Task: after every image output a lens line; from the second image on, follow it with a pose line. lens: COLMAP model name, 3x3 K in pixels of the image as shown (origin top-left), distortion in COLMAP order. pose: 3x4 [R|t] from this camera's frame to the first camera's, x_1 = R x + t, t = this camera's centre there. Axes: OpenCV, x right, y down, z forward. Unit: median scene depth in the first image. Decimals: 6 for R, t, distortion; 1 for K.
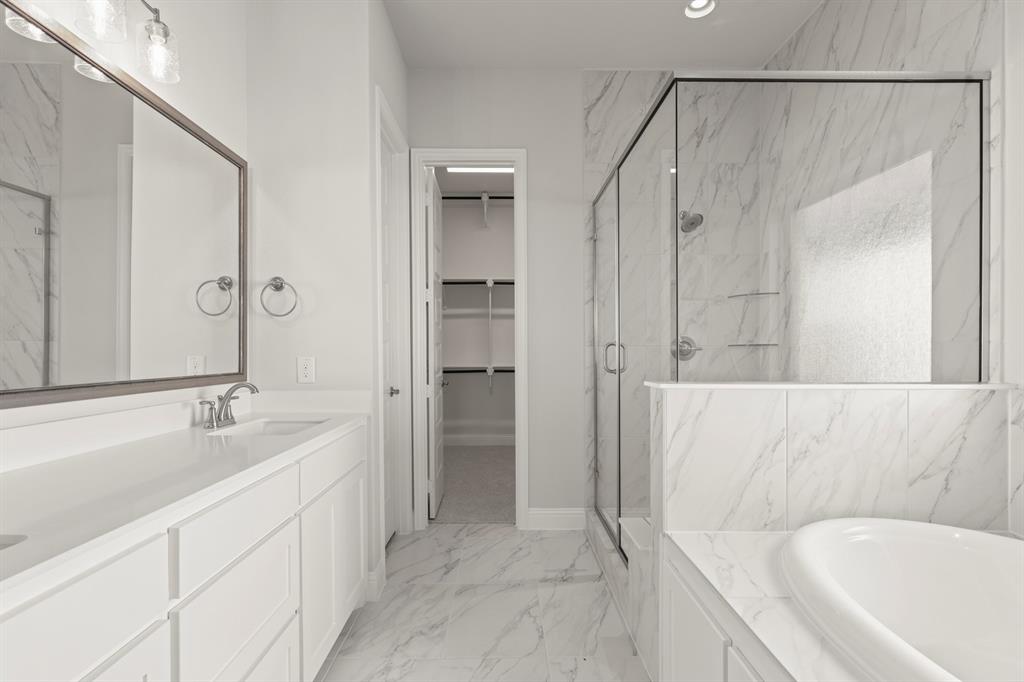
lens RADIAL K [[491.1, 0, 511.2], [0, 491.1, 355.9], [0, 0, 1]] dist [-0.001844, 0.000817]
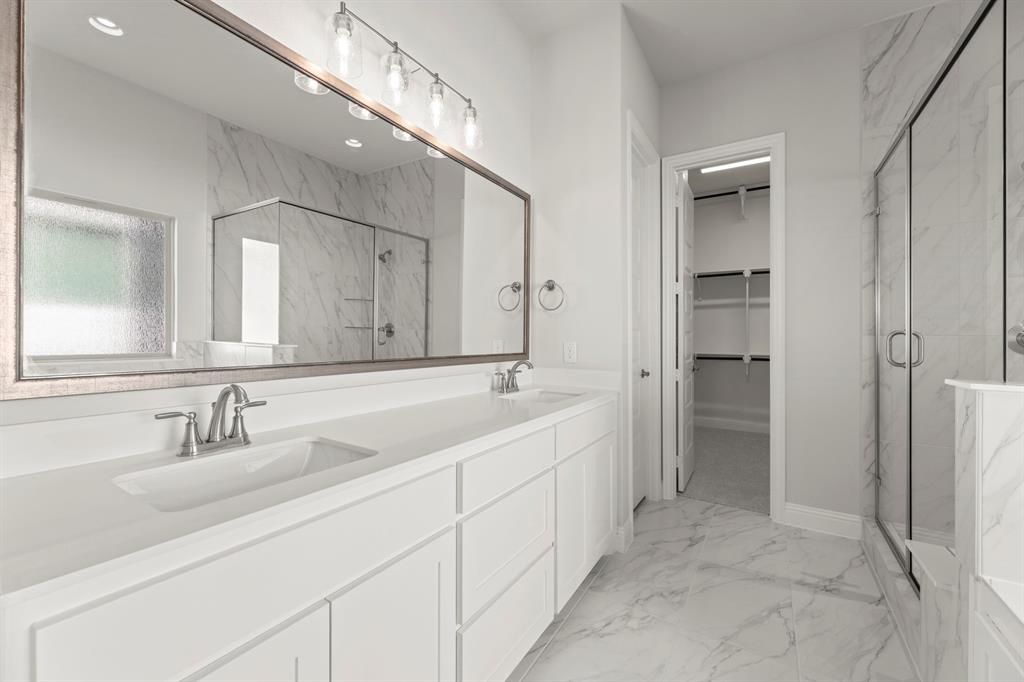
lens RADIAL K [[411.5, 0, 514.1], [0, 411.5, 338.5], [0, 0, 1]] dist [0.002614, -0.000351]
pose [[0.842763, 0.011286, -0.538167, 0.024389], [-0.016397, 0.999854, -0.004709, 0.000079], [0.538036, 0.012793, 0.842825, 0.030593]]
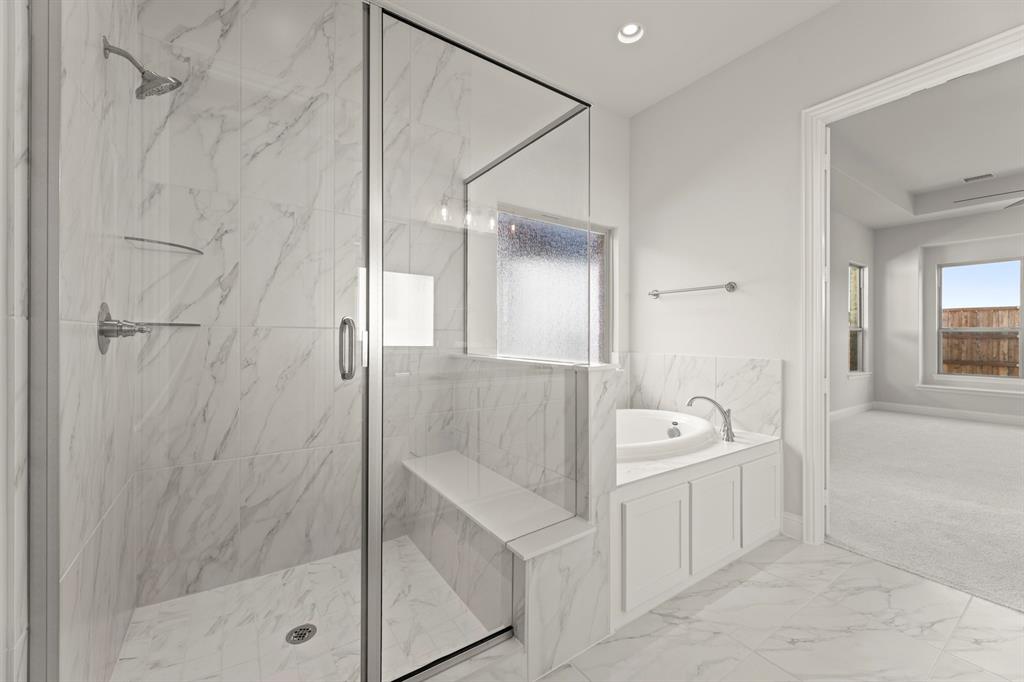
lens RADIAL K [[411.5, 0, 514.1], [0, 411.5, 338.5], [0, 0, 1]] dist [0.002614, -0.000351]
pose [[-0.562007, 0.003183, 0.827127, -0.255649], [0.005140, 0.999987, -0.000356, -0.001544], [-0.827117, 0.004052, -0.562015, 1.185213]]
